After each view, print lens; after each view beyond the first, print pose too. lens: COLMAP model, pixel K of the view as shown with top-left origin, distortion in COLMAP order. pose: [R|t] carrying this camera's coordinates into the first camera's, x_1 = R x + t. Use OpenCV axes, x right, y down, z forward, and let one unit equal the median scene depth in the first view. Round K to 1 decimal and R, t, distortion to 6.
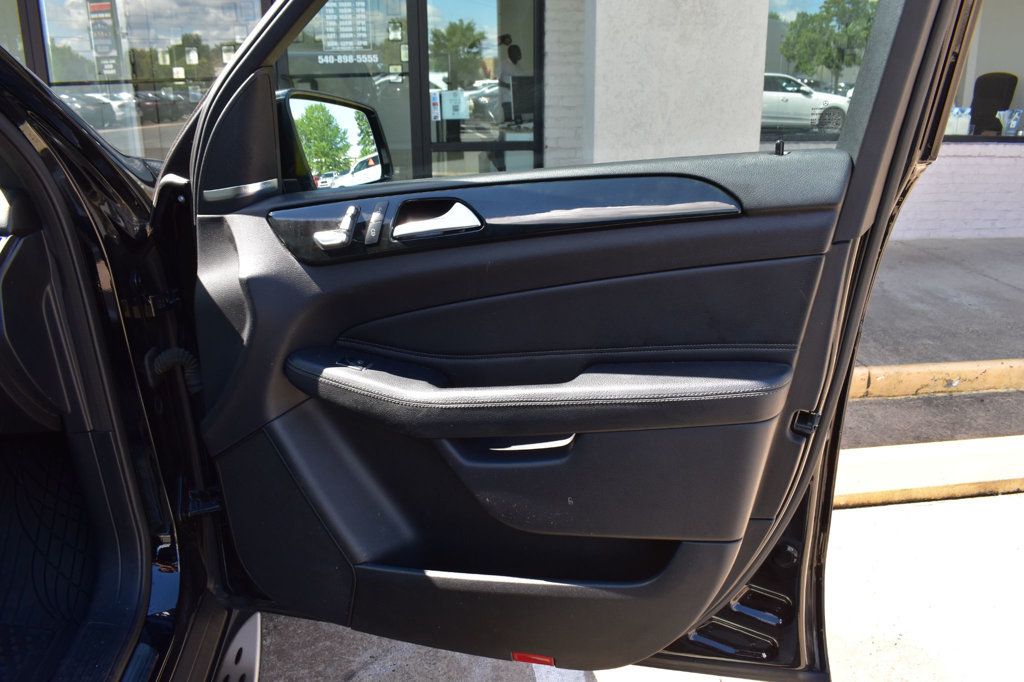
lens RADIAL K [[794.1, 0, 509.9], [0, 794.1, 341.3], [0, 0, 1]] dist [-0.079853, -0.001832]
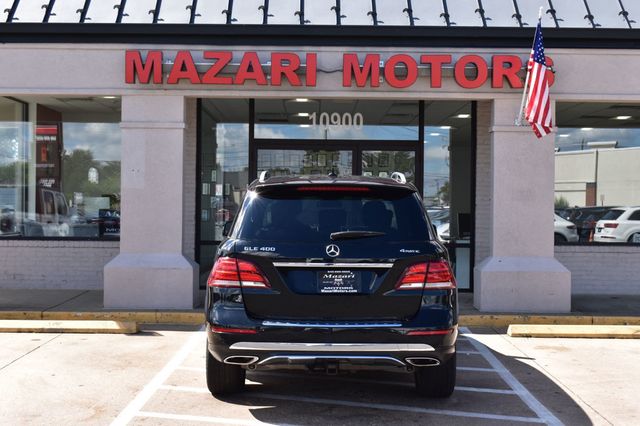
lens RADIAL K [[951.6, 0, 318.5], [0, 951.6, 212.9], [0, 0, 1]] dist [-0.010624, 0.000000]
pose [[0.992426, 0.015227, -0.121898, -0.060879], [-0.052191, 0.950545, -0.306171, 0.448162], [0.111207, 0.310214, 0.944140, -1.413857]]
